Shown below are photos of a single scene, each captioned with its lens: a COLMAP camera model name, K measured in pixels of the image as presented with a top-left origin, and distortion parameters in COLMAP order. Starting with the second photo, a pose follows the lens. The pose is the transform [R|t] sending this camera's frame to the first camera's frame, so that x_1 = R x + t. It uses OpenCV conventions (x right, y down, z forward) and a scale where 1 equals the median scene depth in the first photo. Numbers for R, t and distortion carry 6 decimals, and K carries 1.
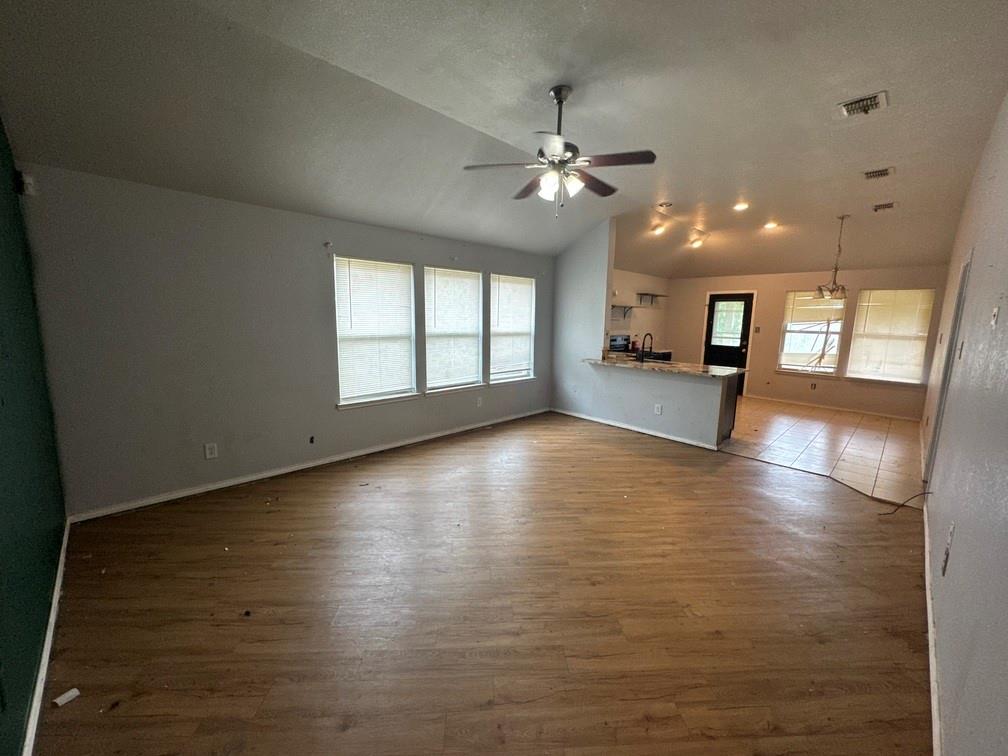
lens RADIAL K [[401.5, 0, 503.1], [0, 401.5, 378.7], [0, 0, 1]] dist [-0.002125, -0.000355]
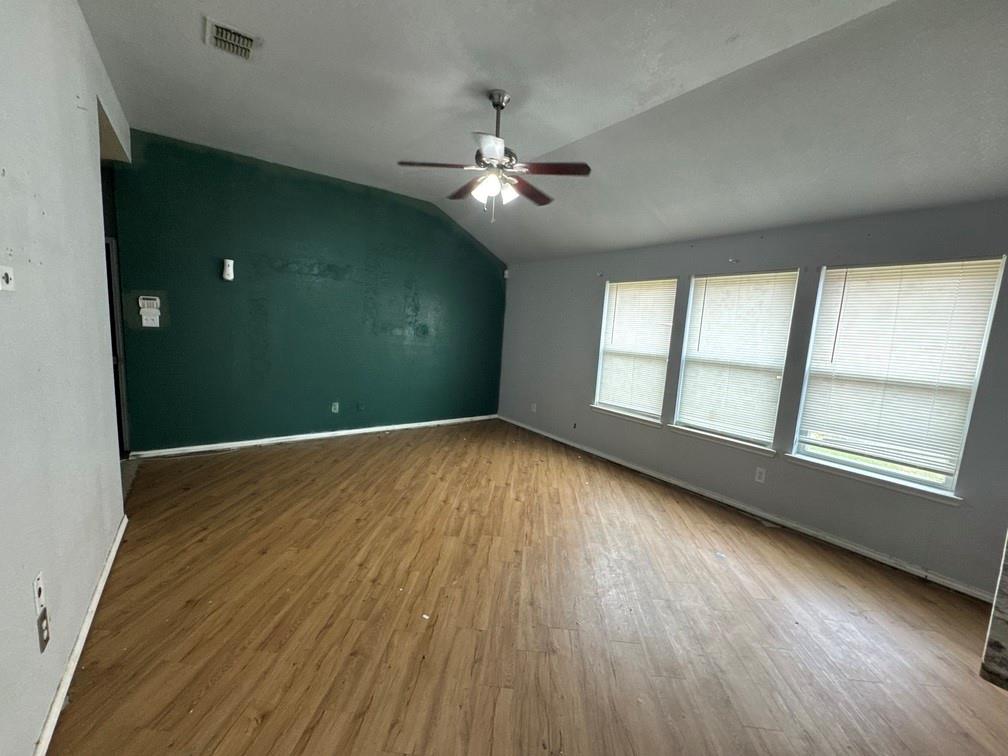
lens RADIAL K [[401.5, 0, 503.1], [0, 401.5, 378.7], [0, 0, 1]] dist [-0.002125, -0.000355]
pose [[-0.136960, 0.103038, -0.985203, 0.770220], [-0.212725, 0.968312, 0.130844, -0.109459], [0.967466, 0.227497, -0.110701, 0.826275]]
